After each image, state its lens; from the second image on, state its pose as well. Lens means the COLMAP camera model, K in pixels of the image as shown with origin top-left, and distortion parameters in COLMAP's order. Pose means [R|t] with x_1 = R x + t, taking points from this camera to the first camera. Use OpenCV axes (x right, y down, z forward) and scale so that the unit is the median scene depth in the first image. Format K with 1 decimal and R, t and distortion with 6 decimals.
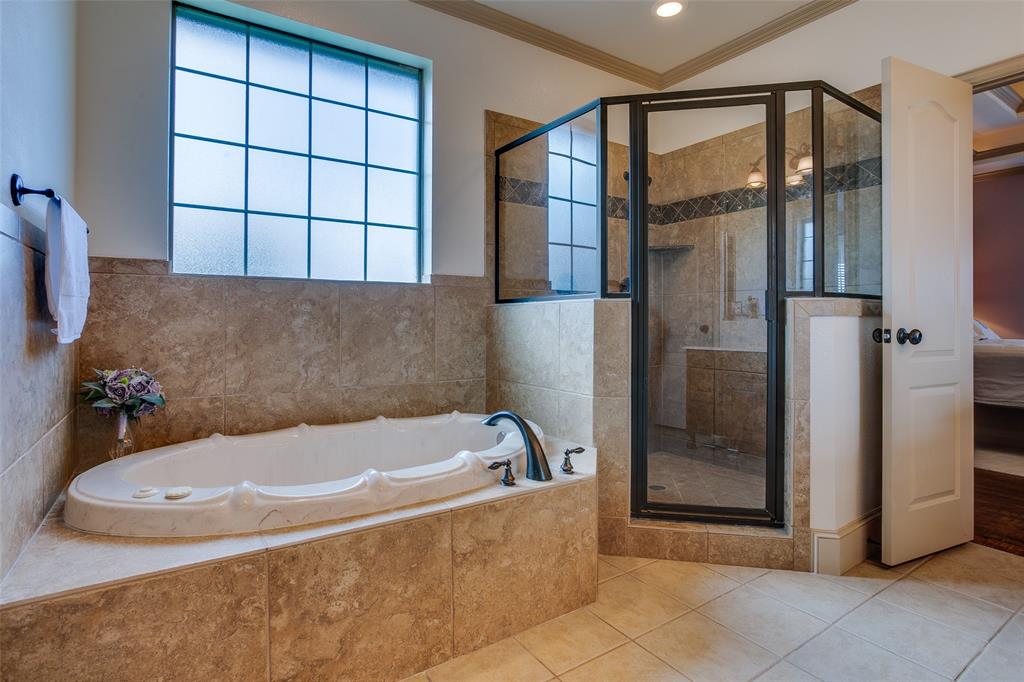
lens RADIAL K [[511.3, 0, 512.4], [0, 511.3, 319.7], [0, 0, 1]] dist [-0.053361, 0.024711]
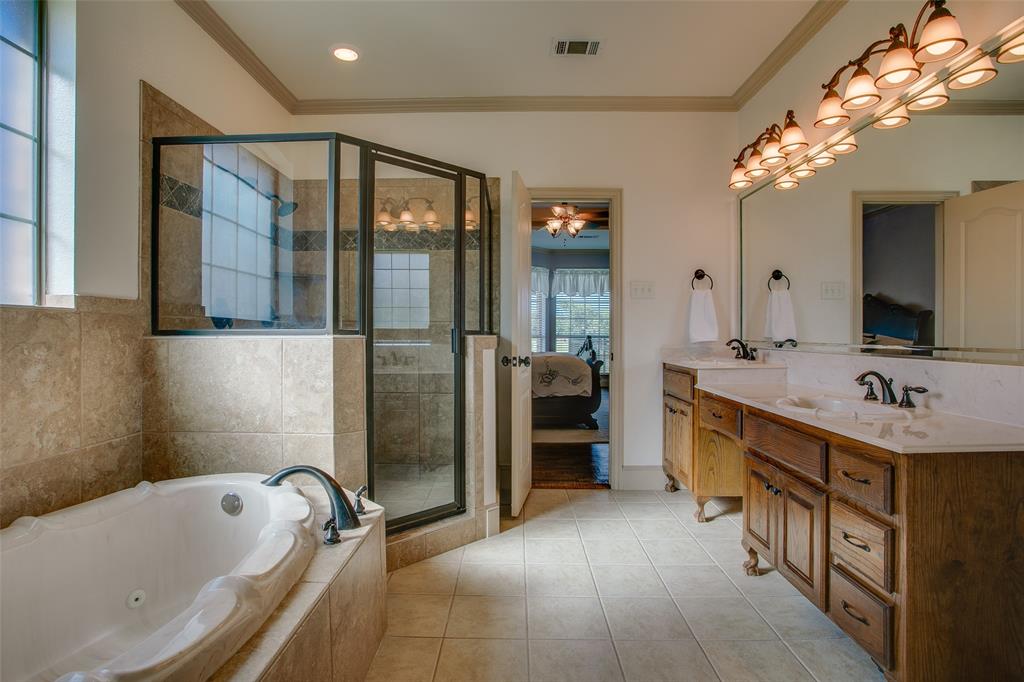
lens RADIAL K [[500.9, 0, 513.1], [0, 500.9, 335.9], [0, 0, 1]] dist [-0.070294, 0.021814]
pose [[0.564997, -0.002164, 0.825090, -0.360743], [-0.003947, 0.999978, 0.005325, -0.039016], [-0.825084, -0.006266, 0.564976, 0.140797]]
